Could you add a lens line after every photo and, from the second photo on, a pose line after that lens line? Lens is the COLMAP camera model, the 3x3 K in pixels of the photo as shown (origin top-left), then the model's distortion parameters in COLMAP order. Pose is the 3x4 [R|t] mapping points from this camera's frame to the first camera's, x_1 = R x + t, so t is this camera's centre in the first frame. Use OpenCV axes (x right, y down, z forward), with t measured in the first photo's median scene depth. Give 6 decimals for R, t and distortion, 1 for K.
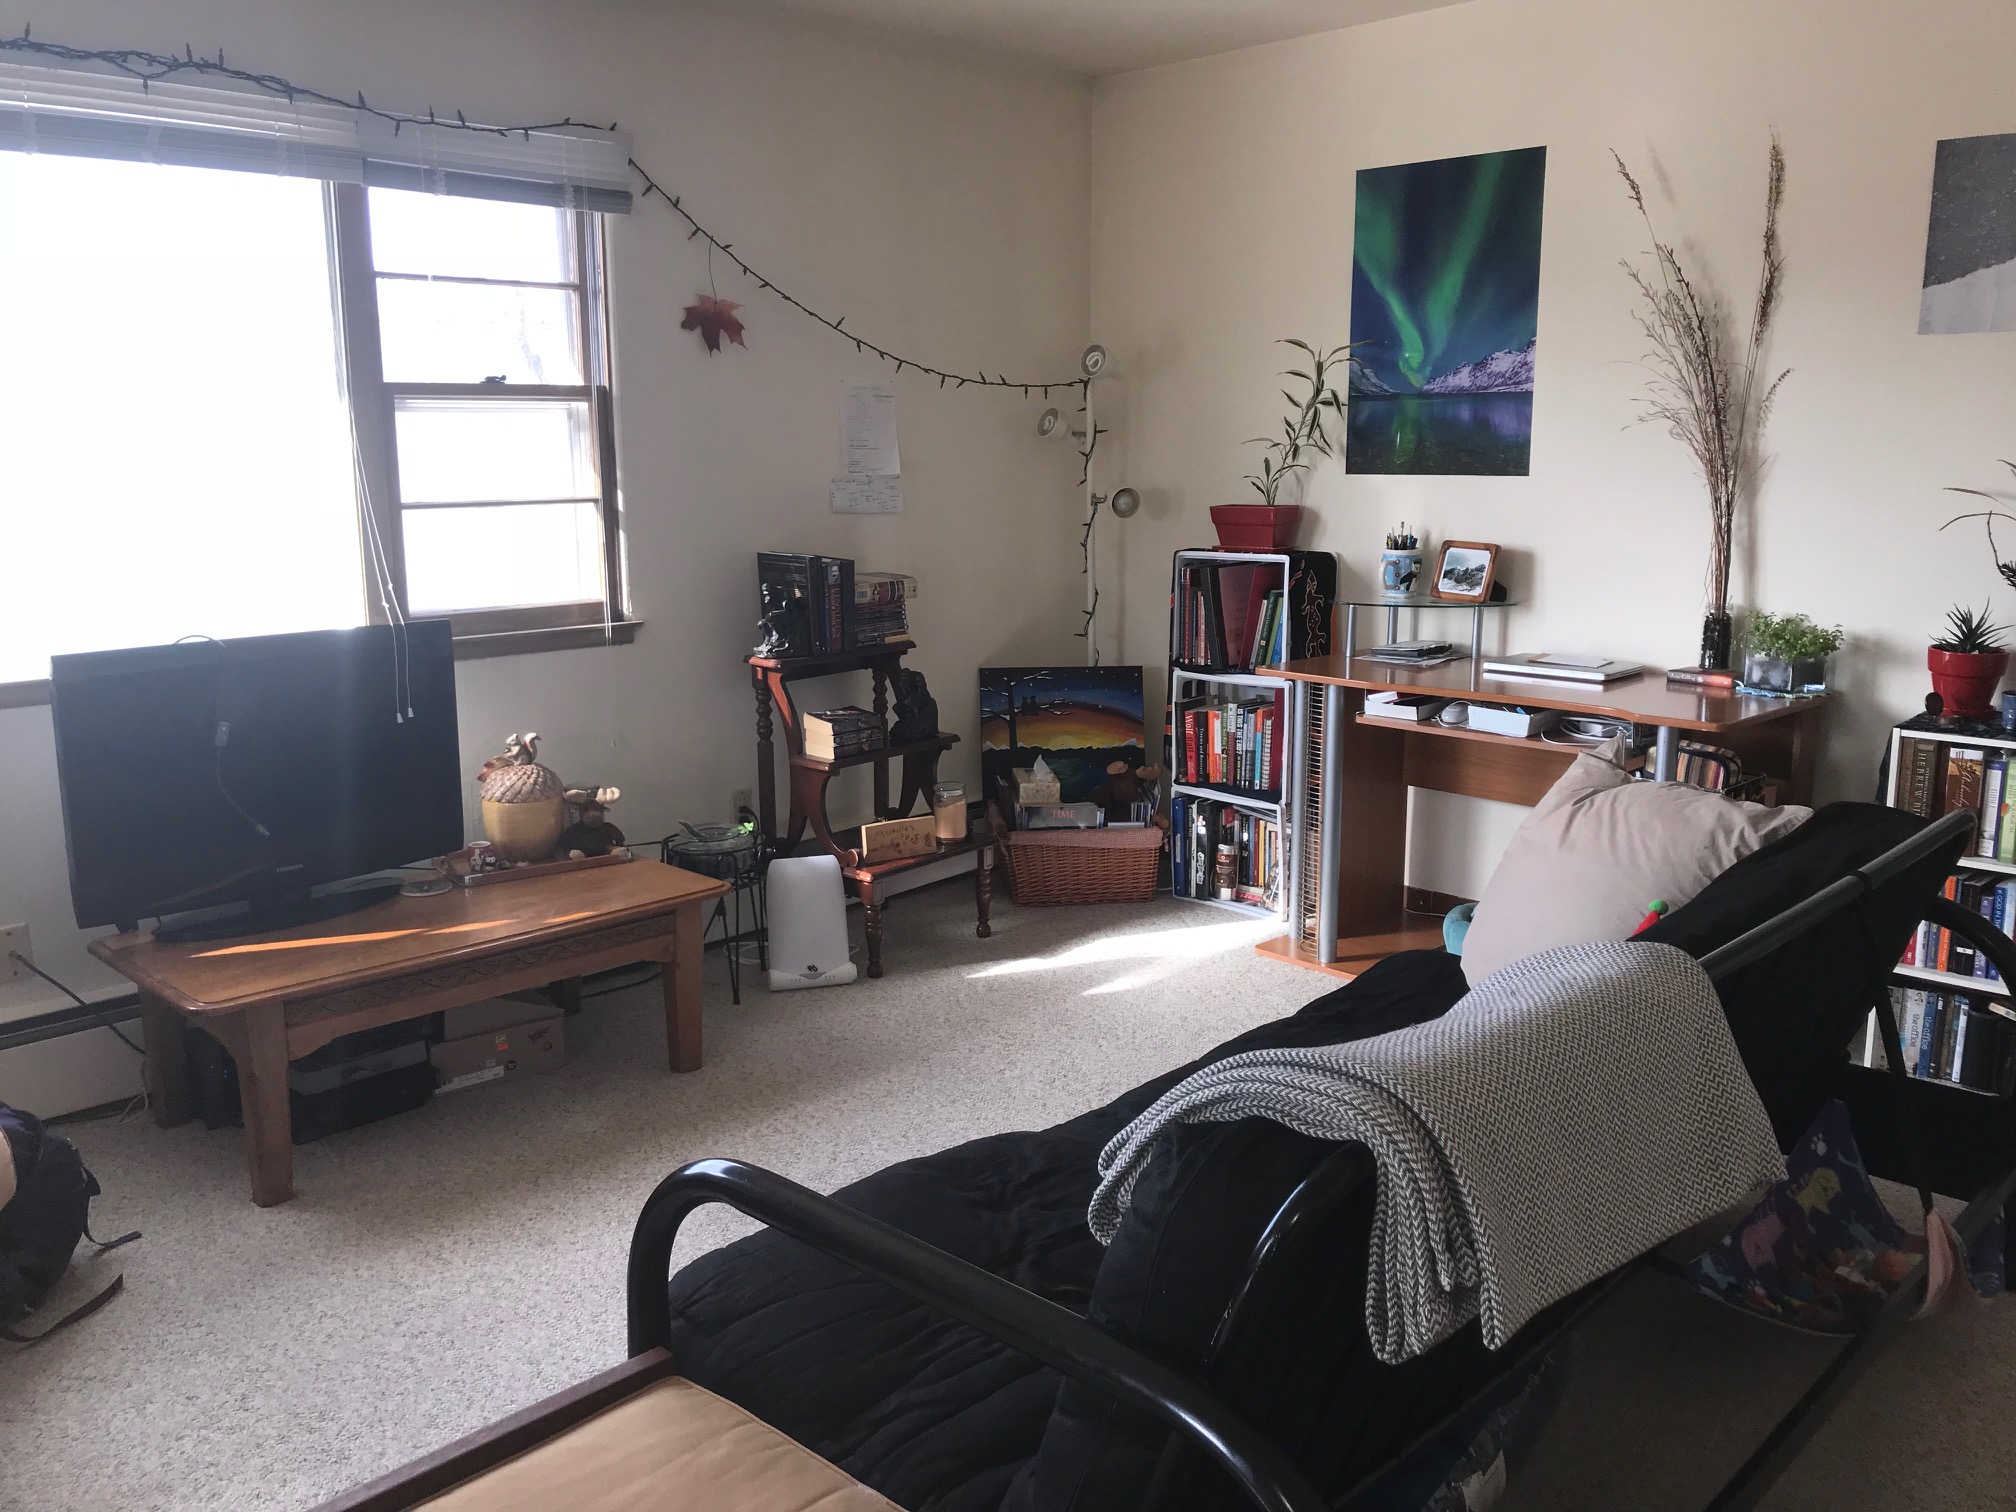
lens RADIAL K [[1663.1, 0, 1008.0], [0, 1663.1, 756.0], [0, 0, 1]] dist [0.012030, -0.007390]
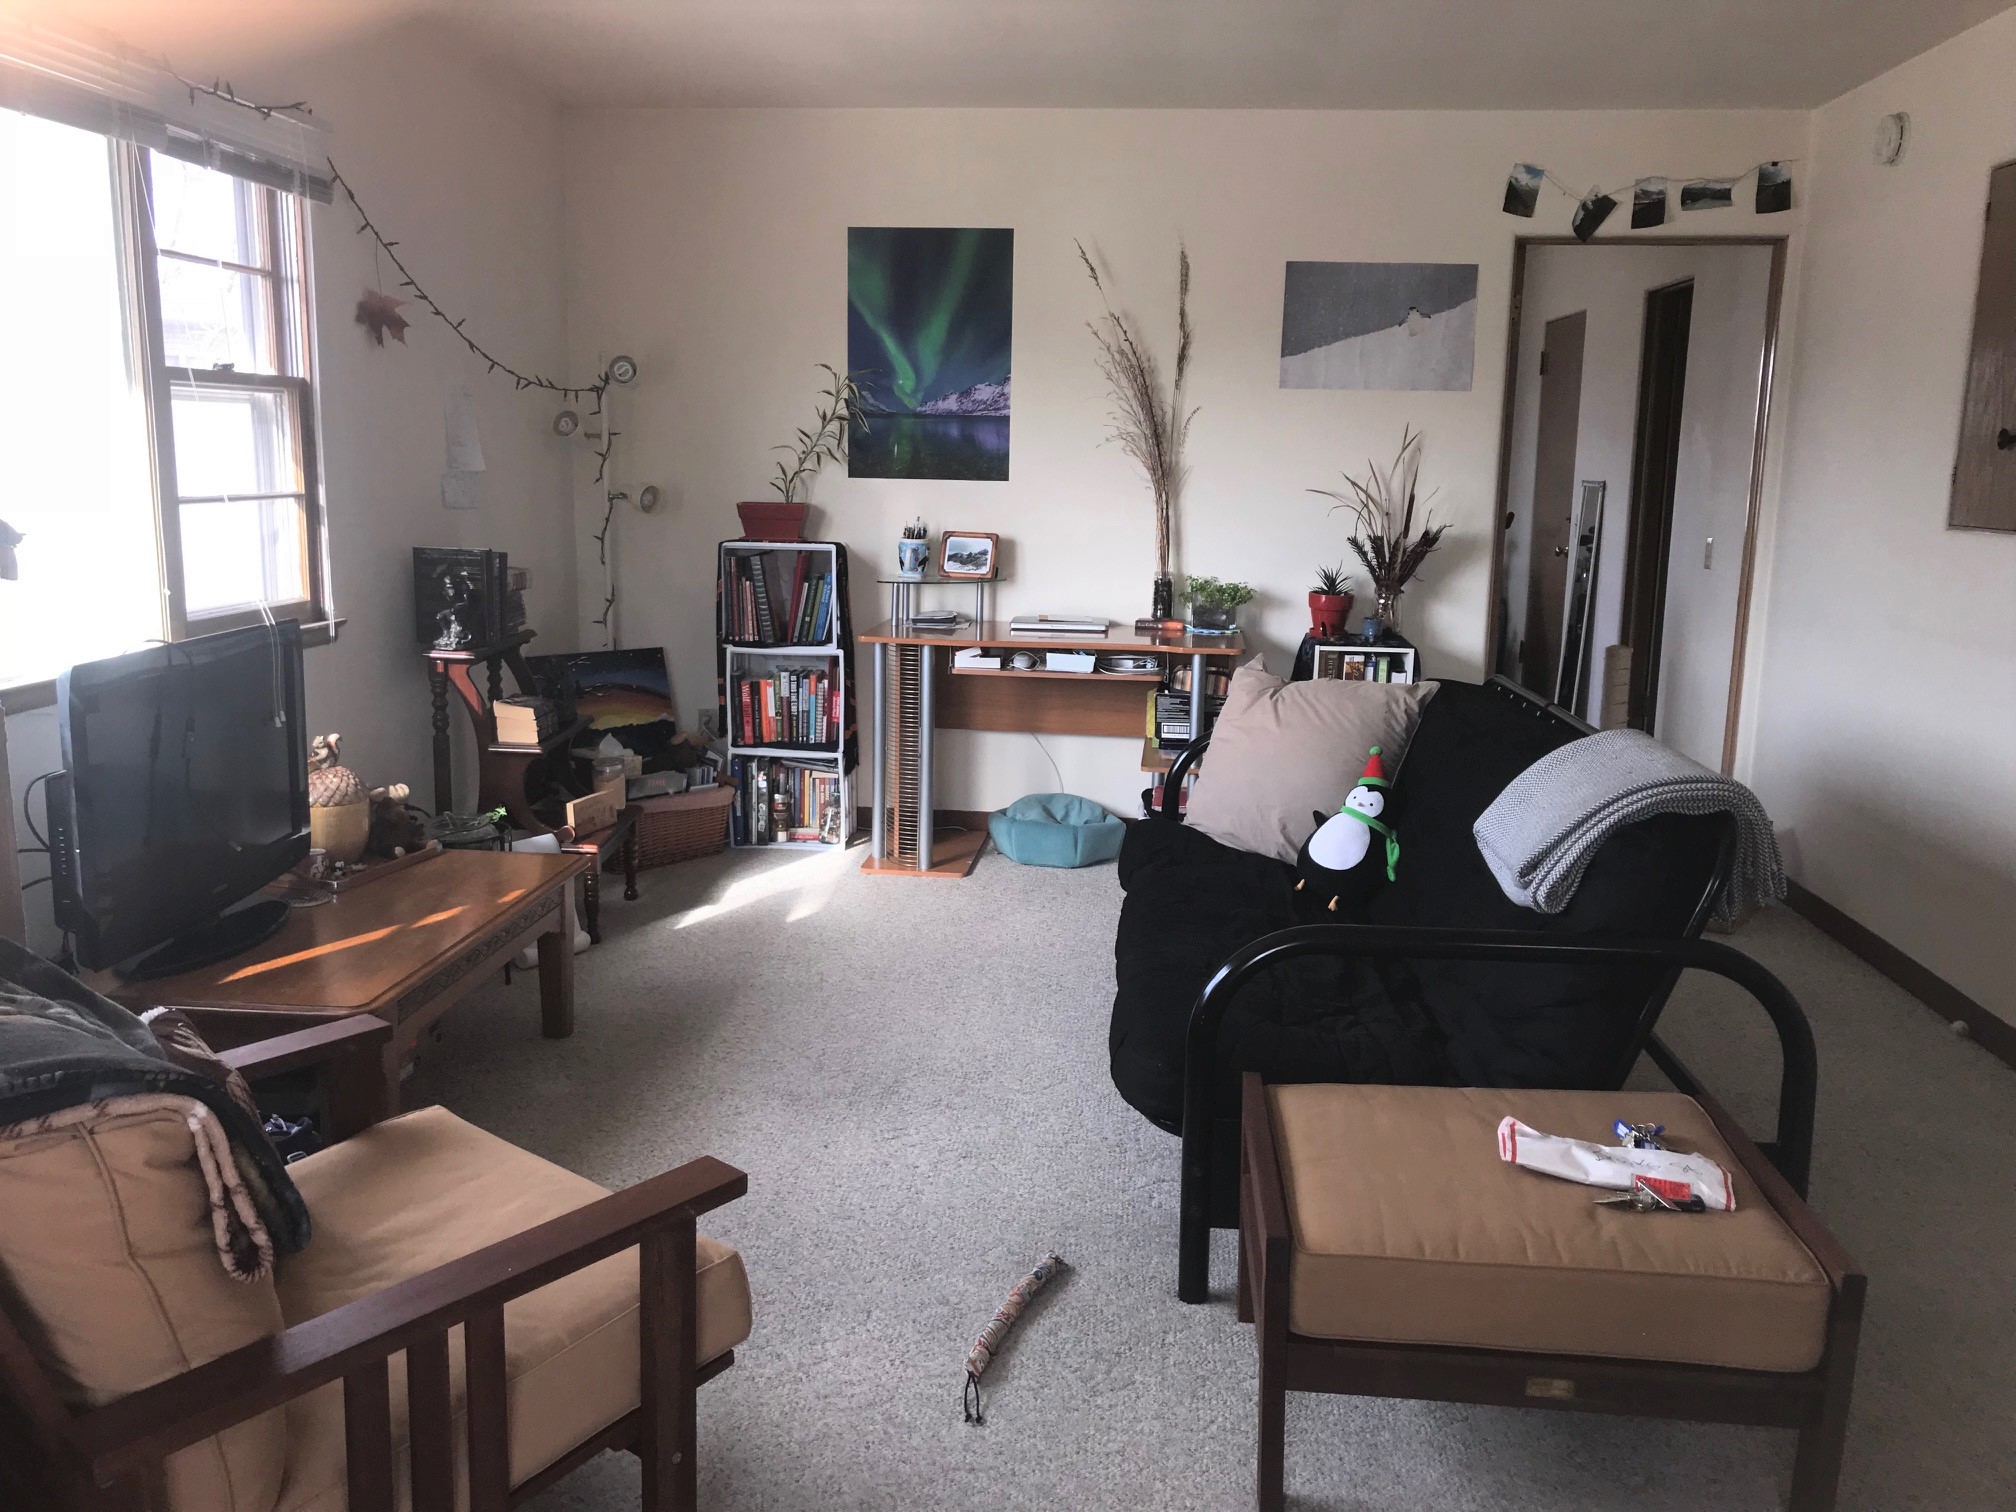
lens RADIAL K [[1653.1, 0, 1008.0], [0, 1653.1, 756.0], [0, 0, 1]] dist [0.102471, -0.178377]
pose [[0.769984, -0.097167, 0.630622, -0.531237], [0.099476, 0.994532, 0.031779, 0.006141], [-0.630262, 0.038263, 0.775439, -0.004368]]
